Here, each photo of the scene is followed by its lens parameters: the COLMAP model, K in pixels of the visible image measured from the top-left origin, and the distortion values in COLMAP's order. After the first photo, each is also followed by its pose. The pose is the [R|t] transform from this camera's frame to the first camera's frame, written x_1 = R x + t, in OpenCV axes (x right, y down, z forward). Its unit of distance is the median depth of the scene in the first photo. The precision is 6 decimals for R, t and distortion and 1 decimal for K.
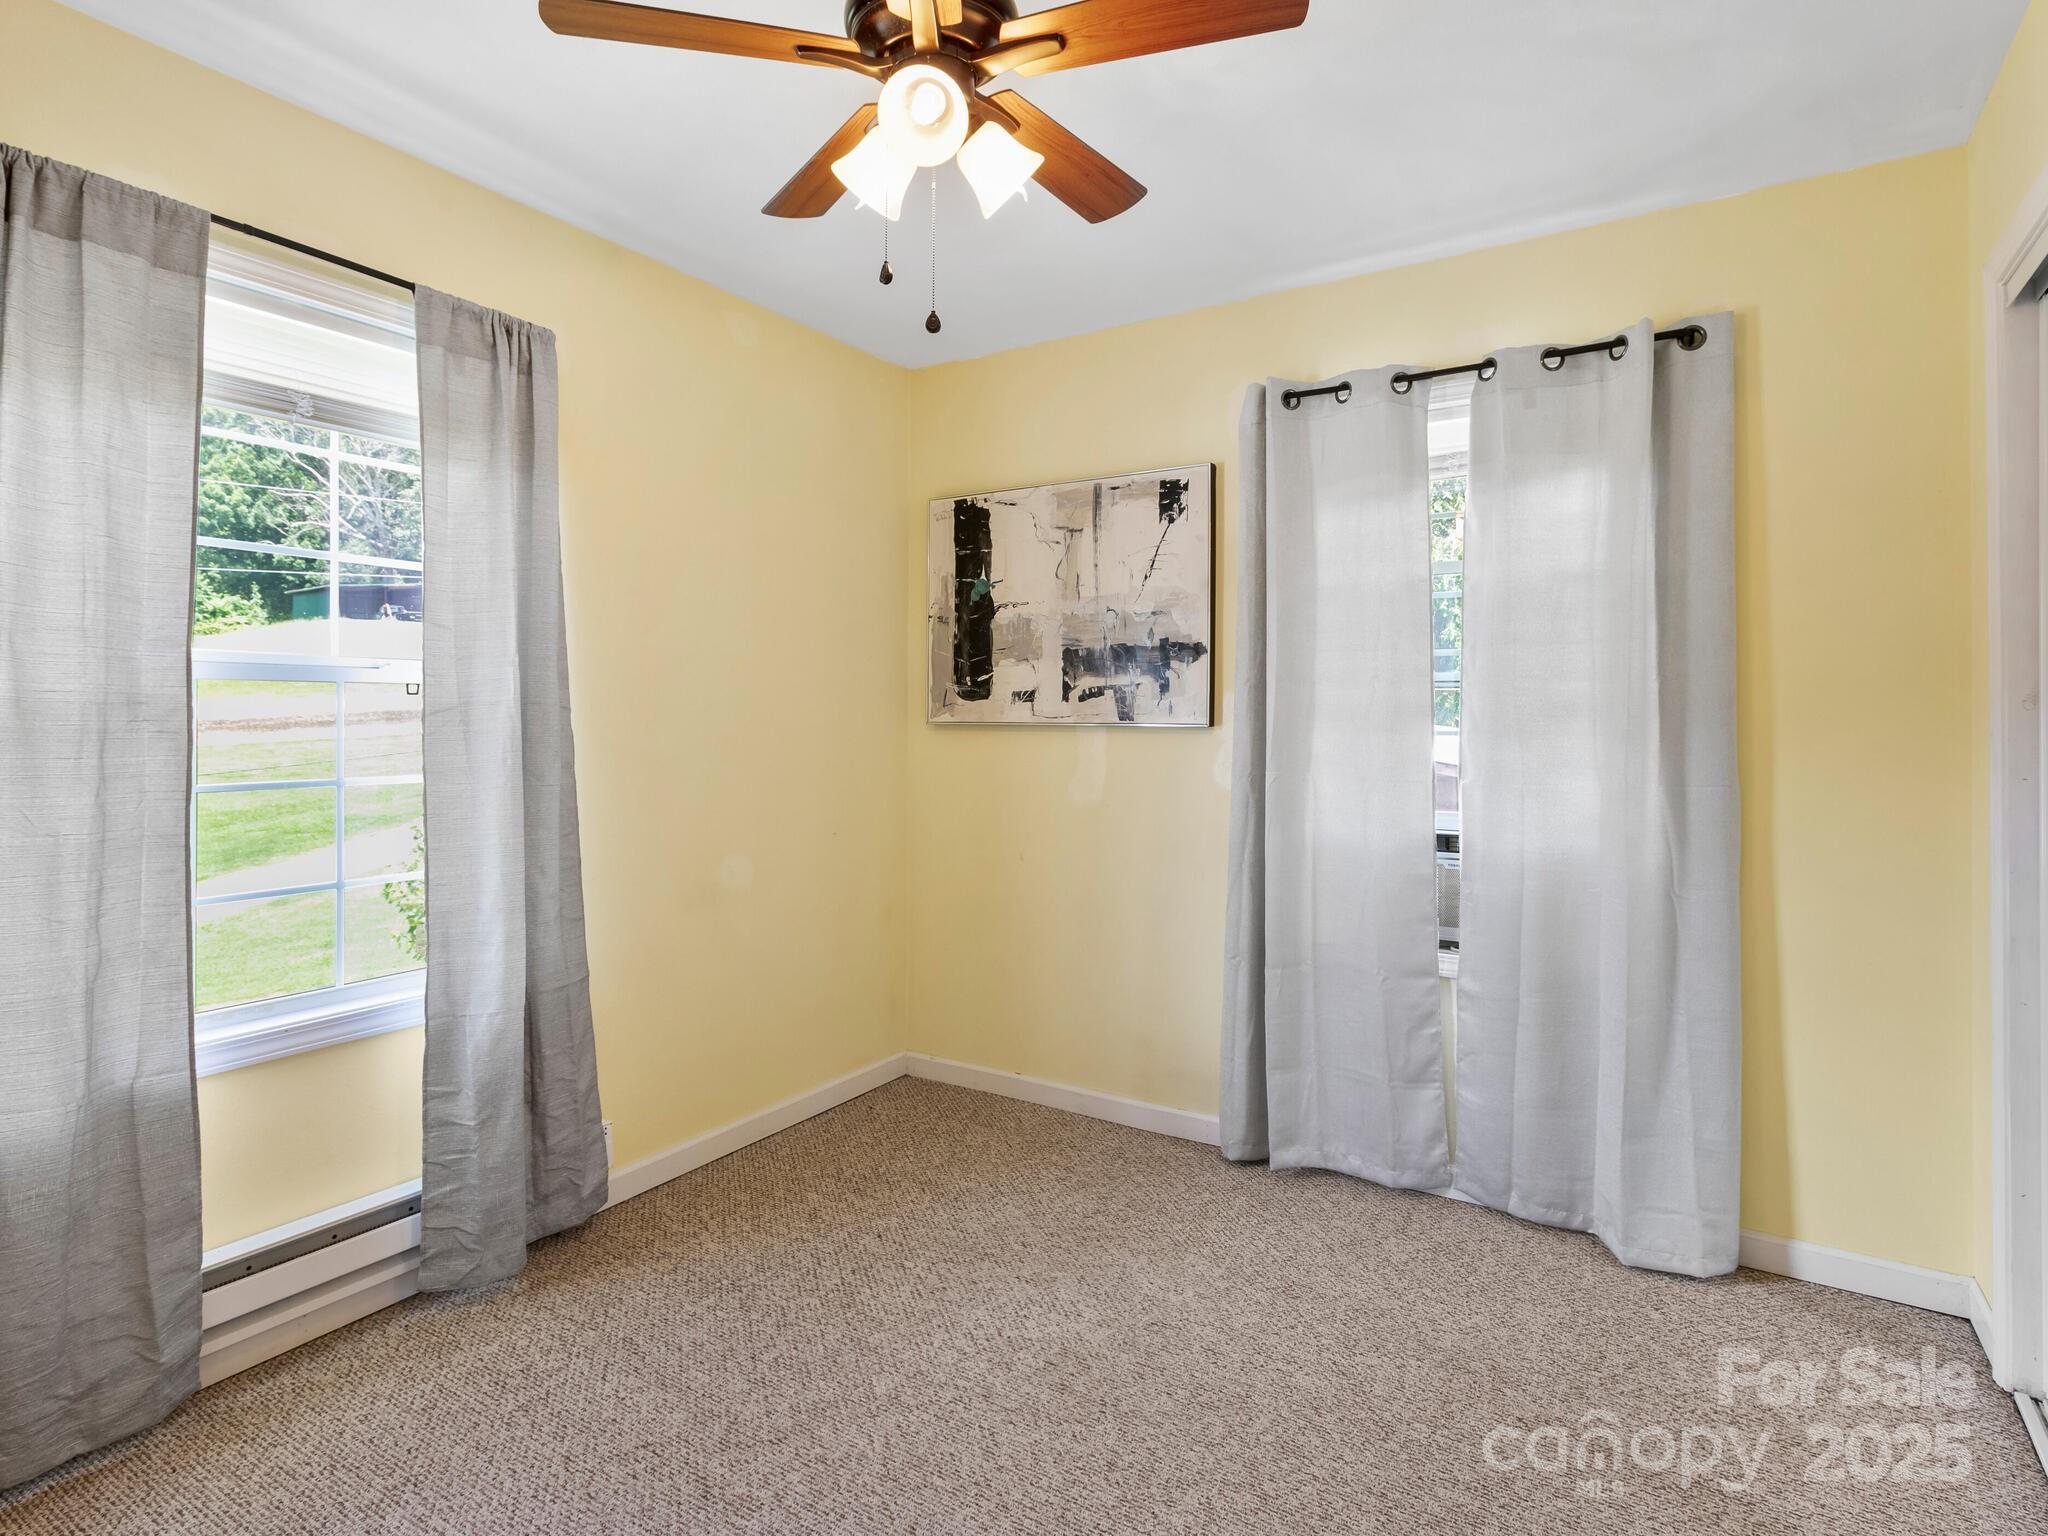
lens RADIAL K [[1089.5, 0, 1028.3], [0, 1089.5, 730.4], [0, 0, 1]] dist [-0.000587, -0.001683]
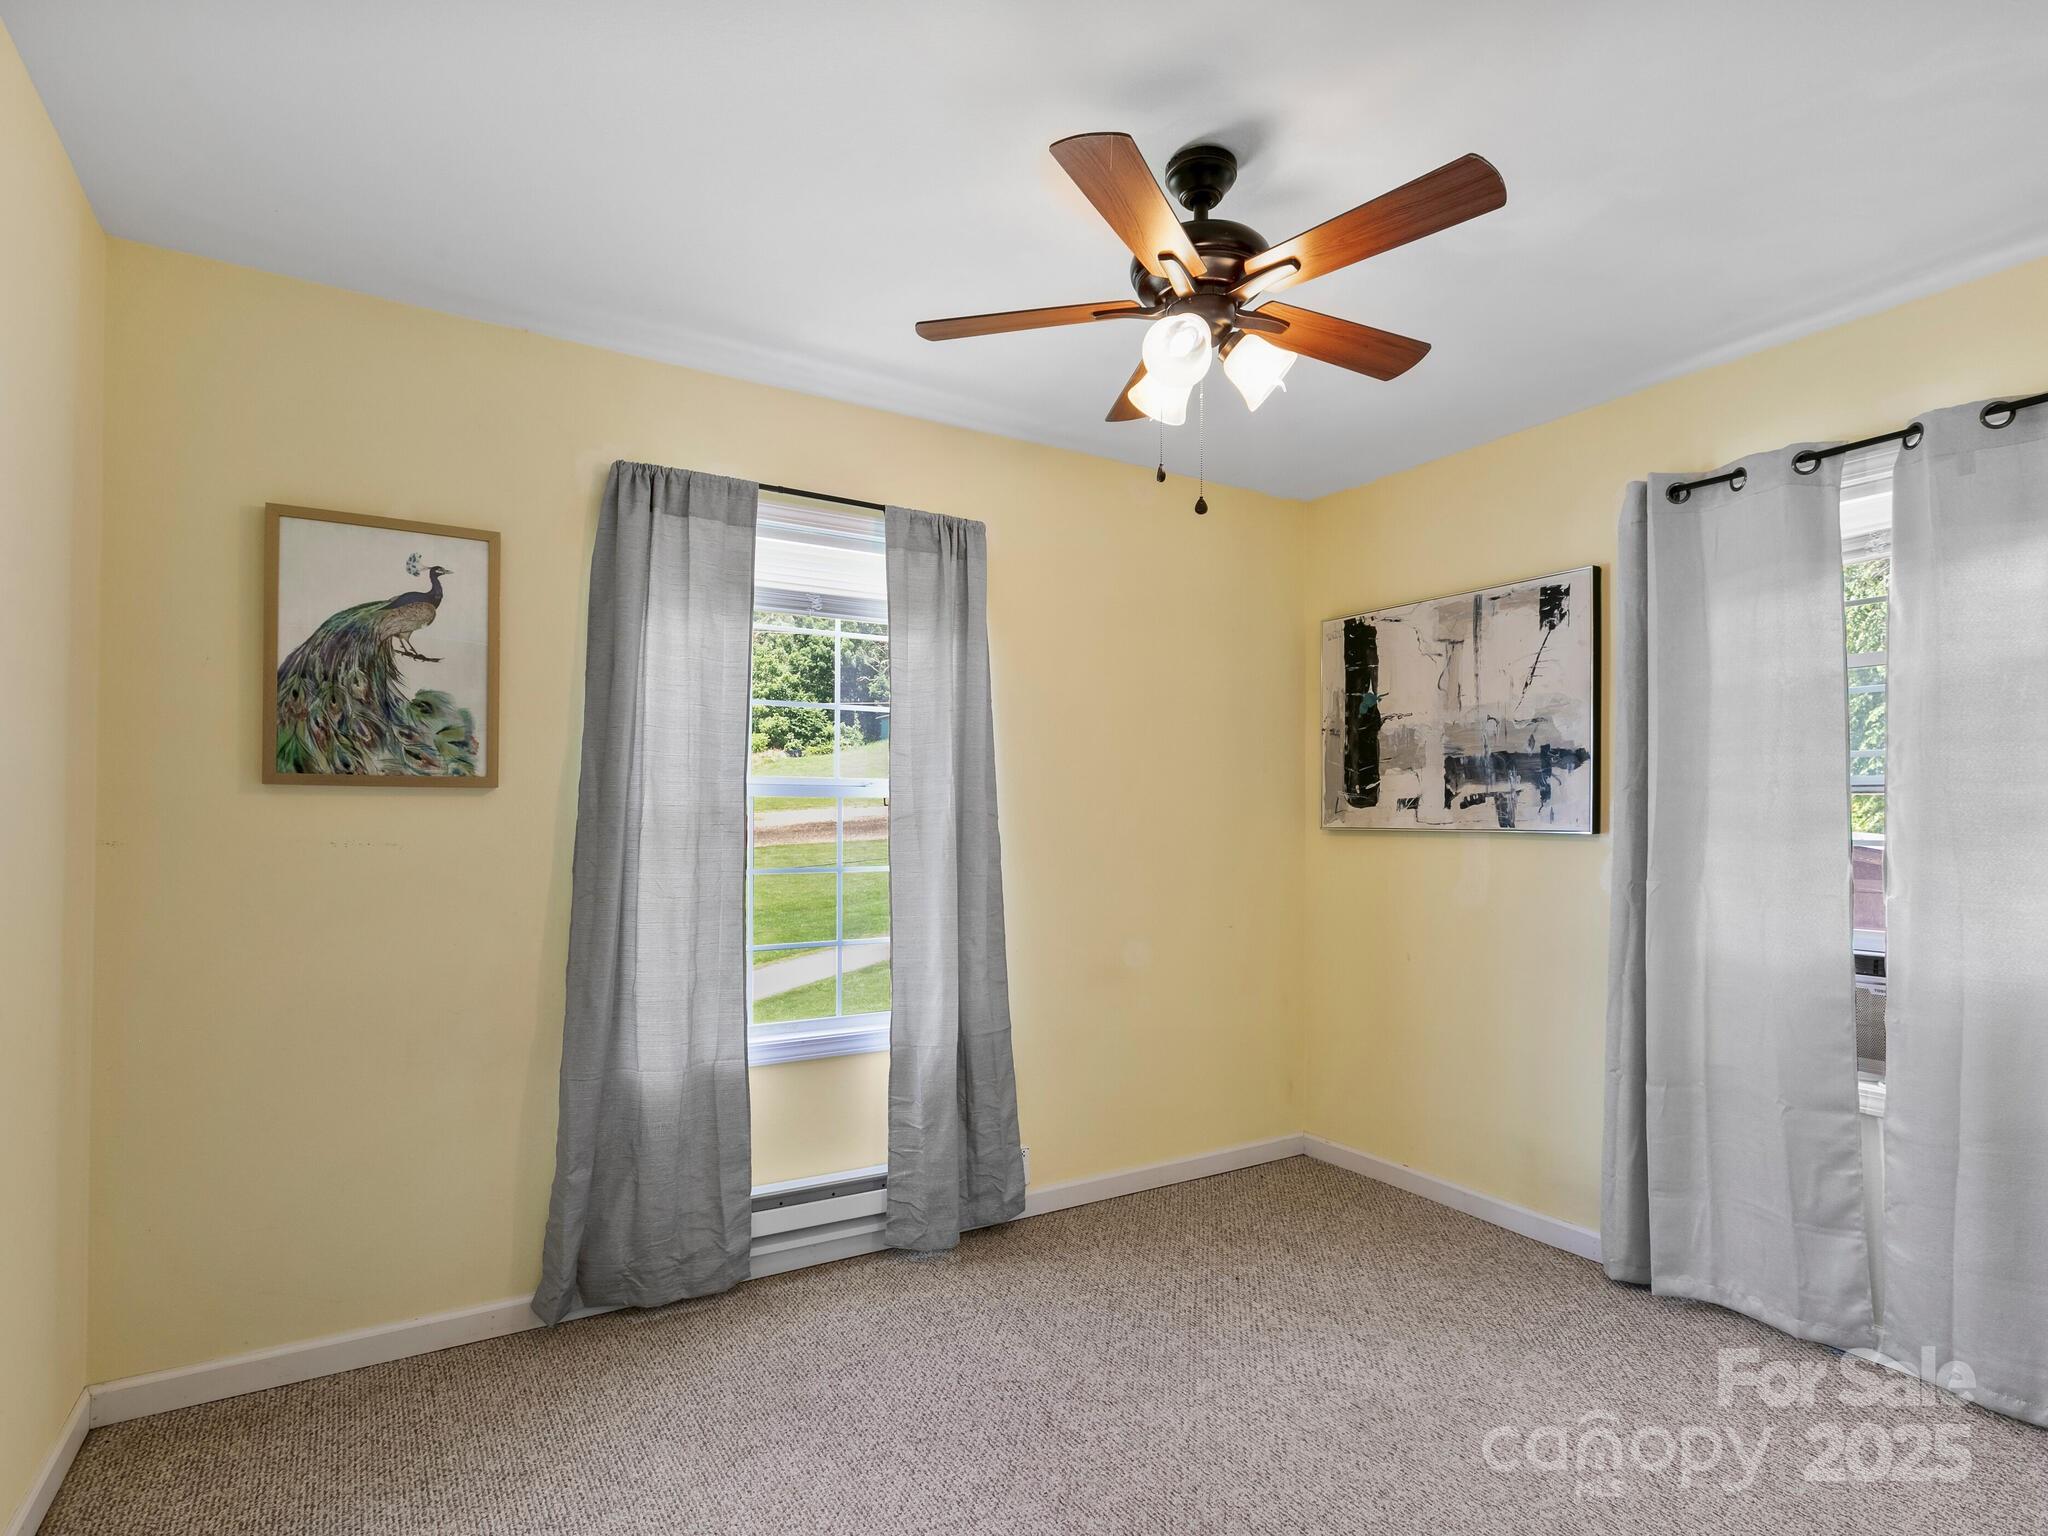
lens RADIAL K [[1079.5, 0, 1036.2], [0, 1079.5, 833.4], [0, 0, 1]] dist [-0.005233, -0.000354]
pose [[0.897497, 0.007397, -0.440959, 0.196570], [-0.007714, 0.999970, 0.001072, -0.001439], [0.440954, 0.002439, 0.897526, -0.124719]]
